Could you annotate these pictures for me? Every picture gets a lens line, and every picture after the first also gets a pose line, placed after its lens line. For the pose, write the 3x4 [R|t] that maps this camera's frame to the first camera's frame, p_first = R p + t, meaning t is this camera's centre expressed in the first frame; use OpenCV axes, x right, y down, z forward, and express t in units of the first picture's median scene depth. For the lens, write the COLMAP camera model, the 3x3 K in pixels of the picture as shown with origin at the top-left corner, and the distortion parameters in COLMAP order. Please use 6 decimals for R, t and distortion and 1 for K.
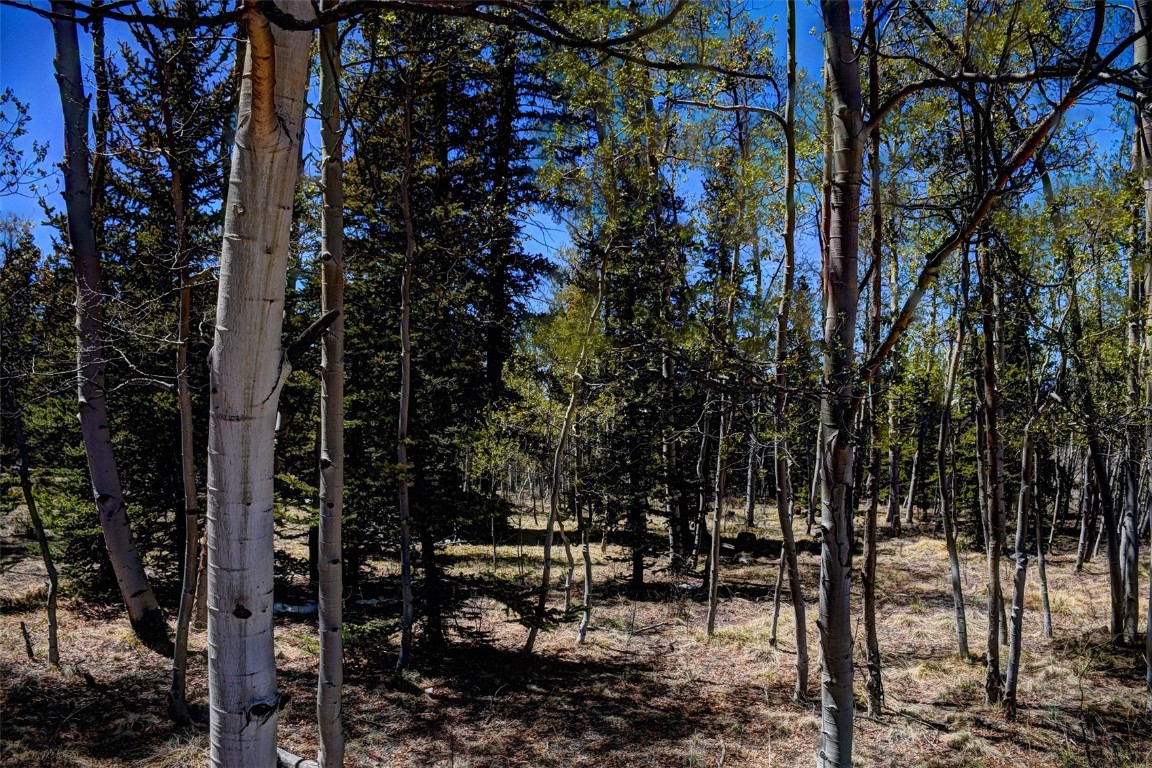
lens RADIAL K [[887.6, 0, 576.0], [0, 887.6, 393.4], [0, 0, 1]] dist [-0.153130, 0.097357]
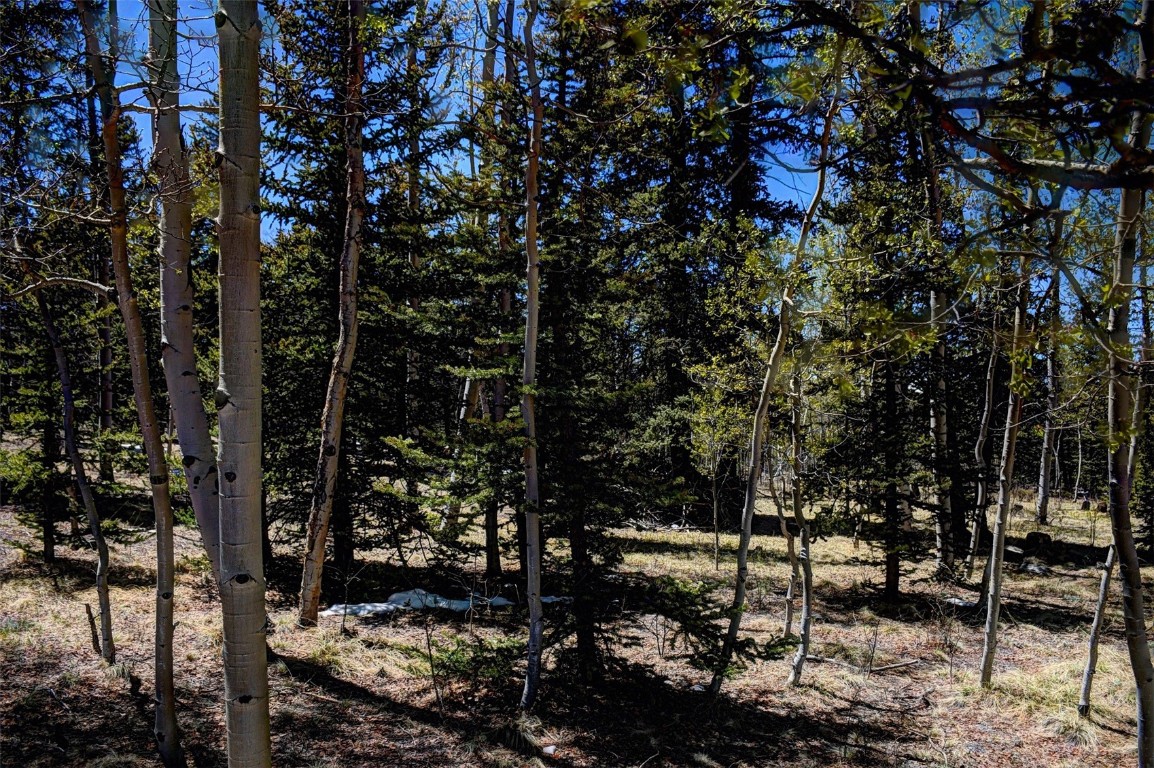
lens RADIAL K [[889.1, 0, 577.0], [0, 889.1, 393.4], [0, 0, 1]] dist [-0.153130, 0.097357]
pose [[0.954807, 0.013766, -0.296908, 0.029597], [-0.007008, 0.999692, 0.023812, 0.021127], [0.297145, -0.020655, 0.954609, 0.185738]]
